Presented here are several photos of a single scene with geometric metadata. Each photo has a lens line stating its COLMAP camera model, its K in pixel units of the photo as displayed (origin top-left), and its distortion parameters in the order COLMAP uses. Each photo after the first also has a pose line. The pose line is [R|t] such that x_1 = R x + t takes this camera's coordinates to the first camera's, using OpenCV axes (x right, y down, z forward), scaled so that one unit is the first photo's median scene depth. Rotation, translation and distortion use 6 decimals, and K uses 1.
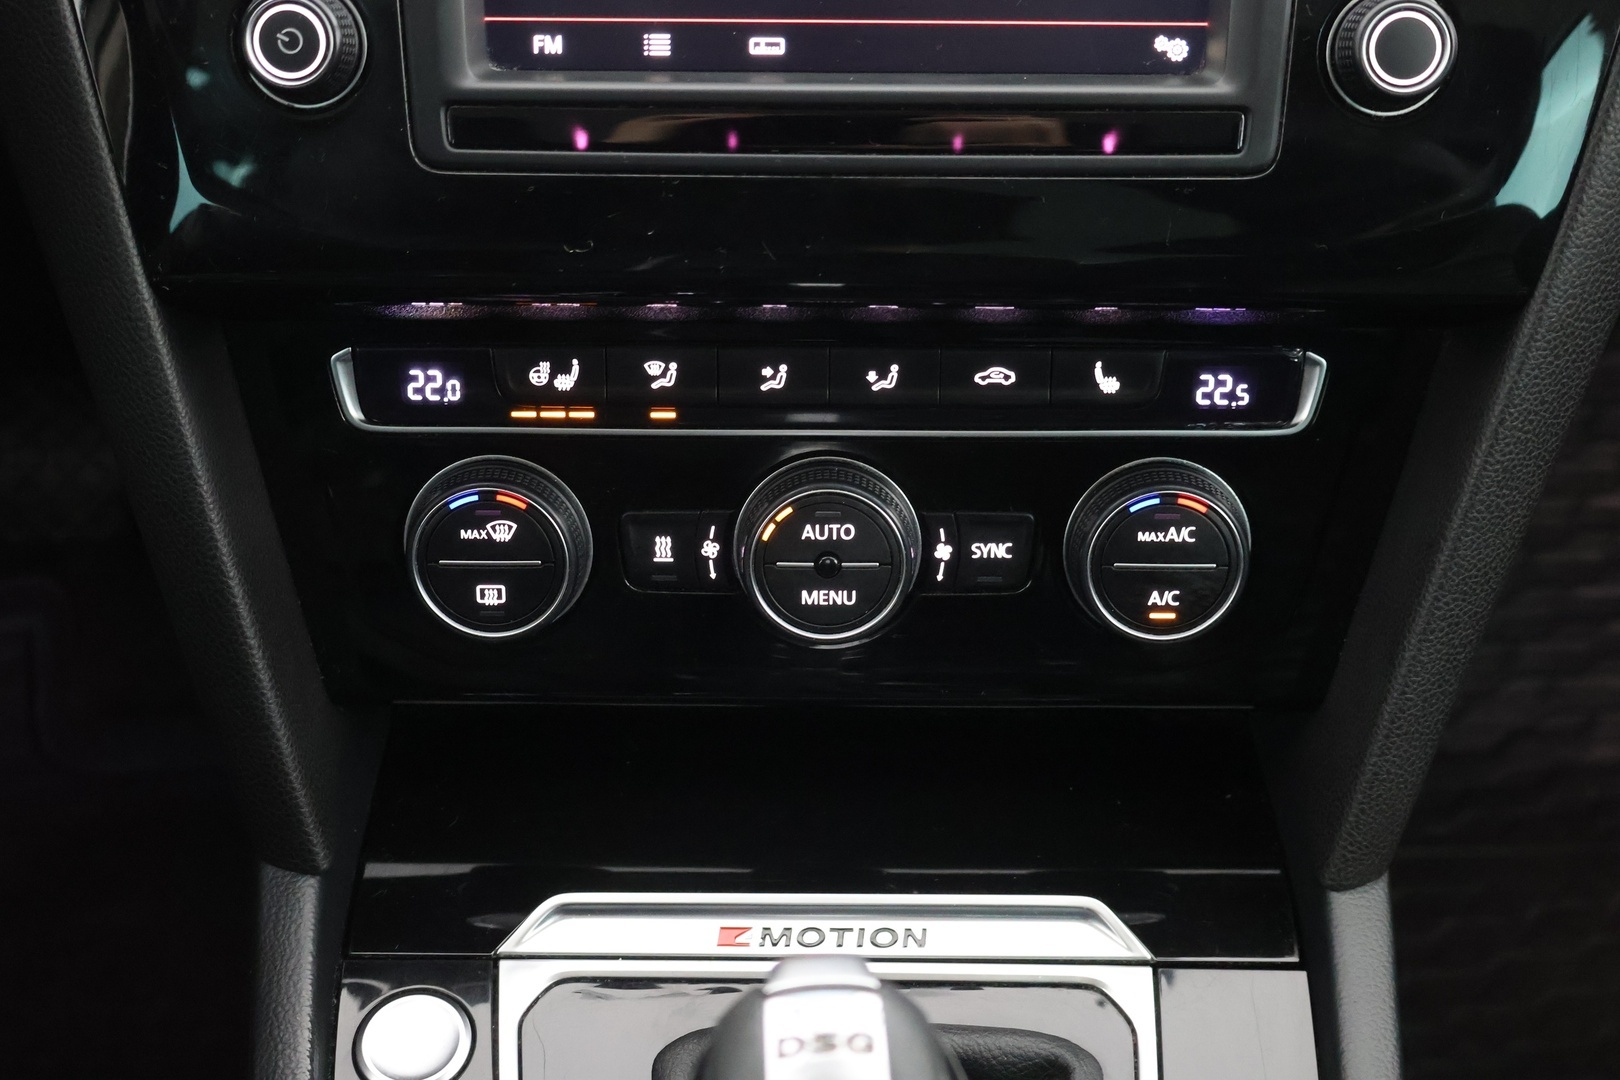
lens RADIAL K [[2064.2, 0, 802.8], [0, 2064.2, 535.8], [0, 0, 1]] dist [0.001021, 0.000000]
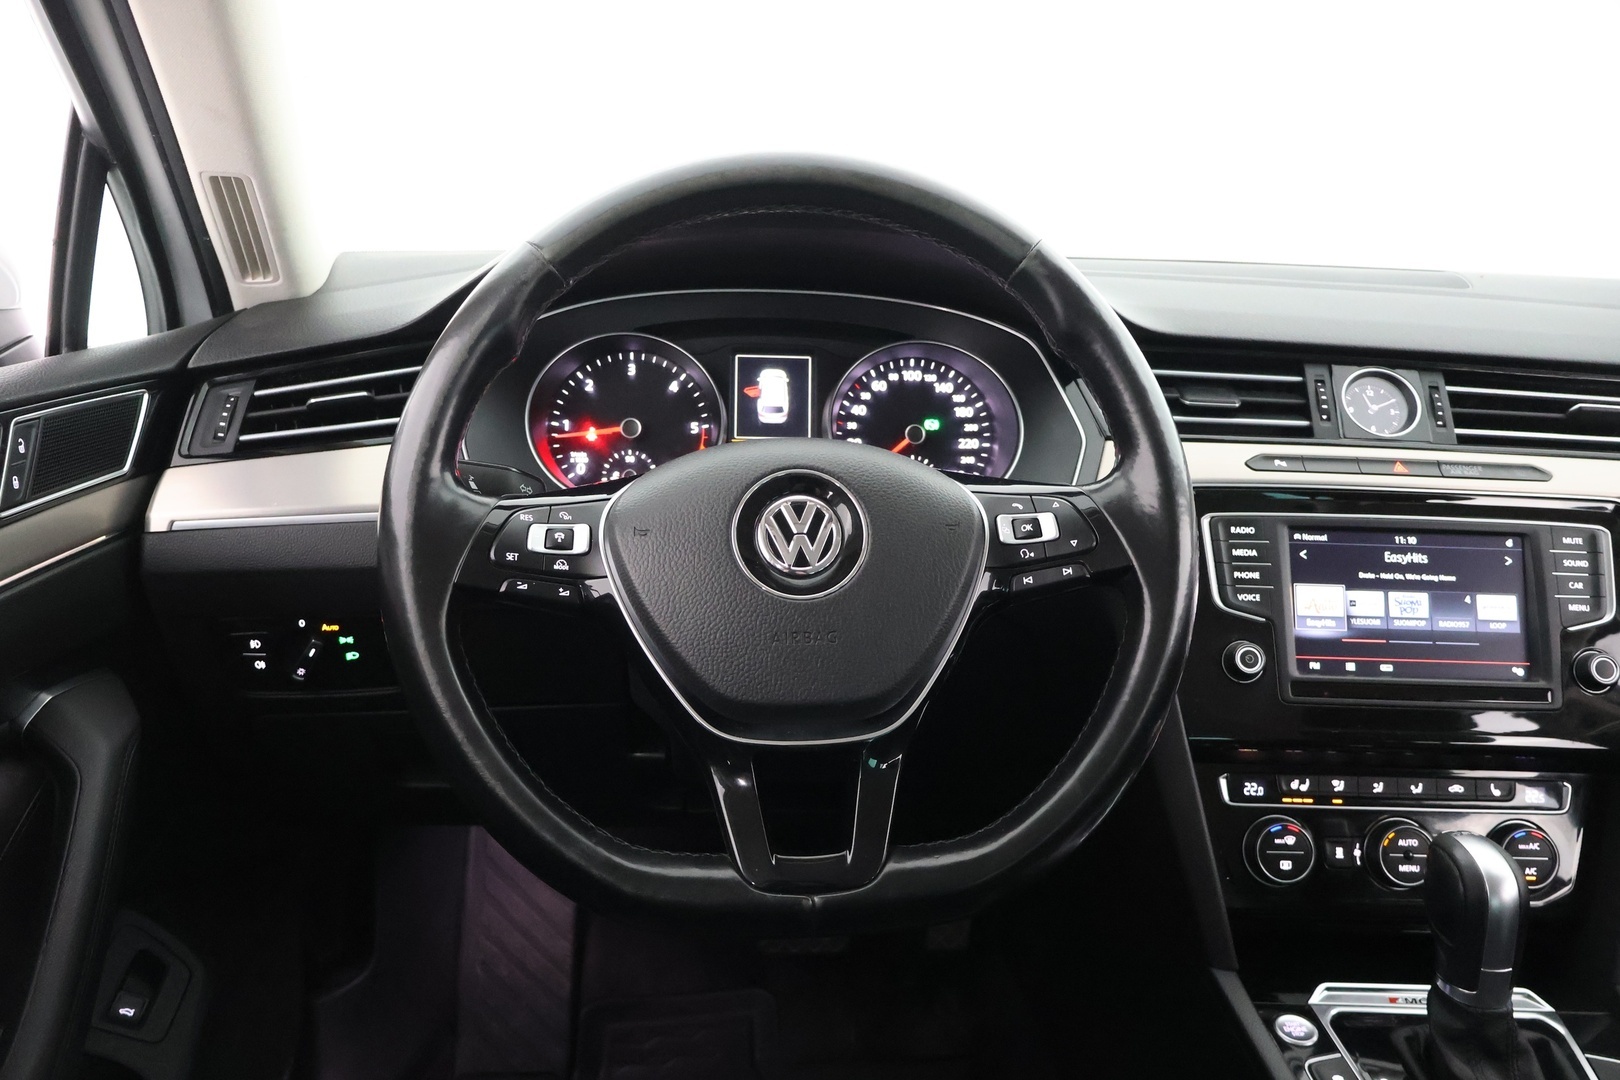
lens RADIAL K [[1357.8, 0, 805.5], [0, 1357.8, 531.9], [0, 0, 1]] dist [-0.007836, 0.002393]
pose [[0.999358, 0.026116, 0.024531, -0.842229], [-0.013215, 0.905033, -0.425137, 0.400369], [-0.033304, 0.424540, 0.904797, -0.778816]]
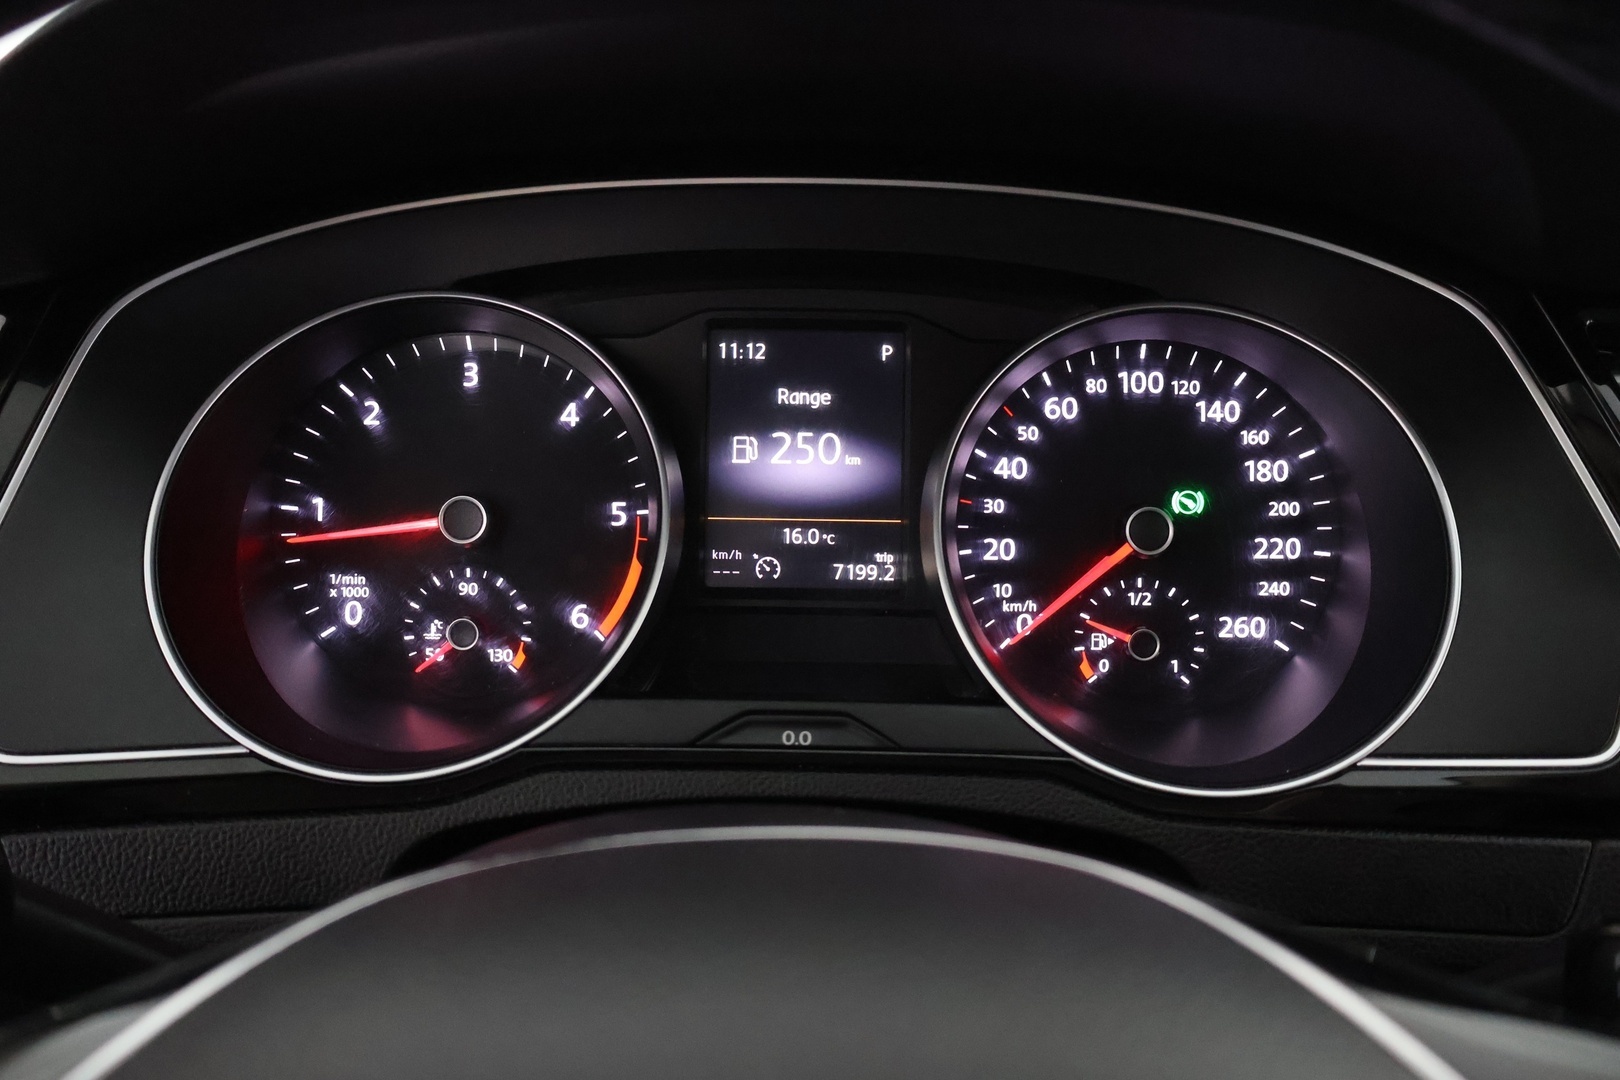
lens RADIAL K [[1441.9, 0, 824.8], [0, 1441.9, 544.8], [0, 0, 1]] dist [0.007652, 0.004690]
pose [[0.997977, 0.029882, -0.056119, -0.781073], [-0.046628, 0.944043, -0.326509, -0.290491], [0.043222, 0.328465, 0.943527, 0.148865]]
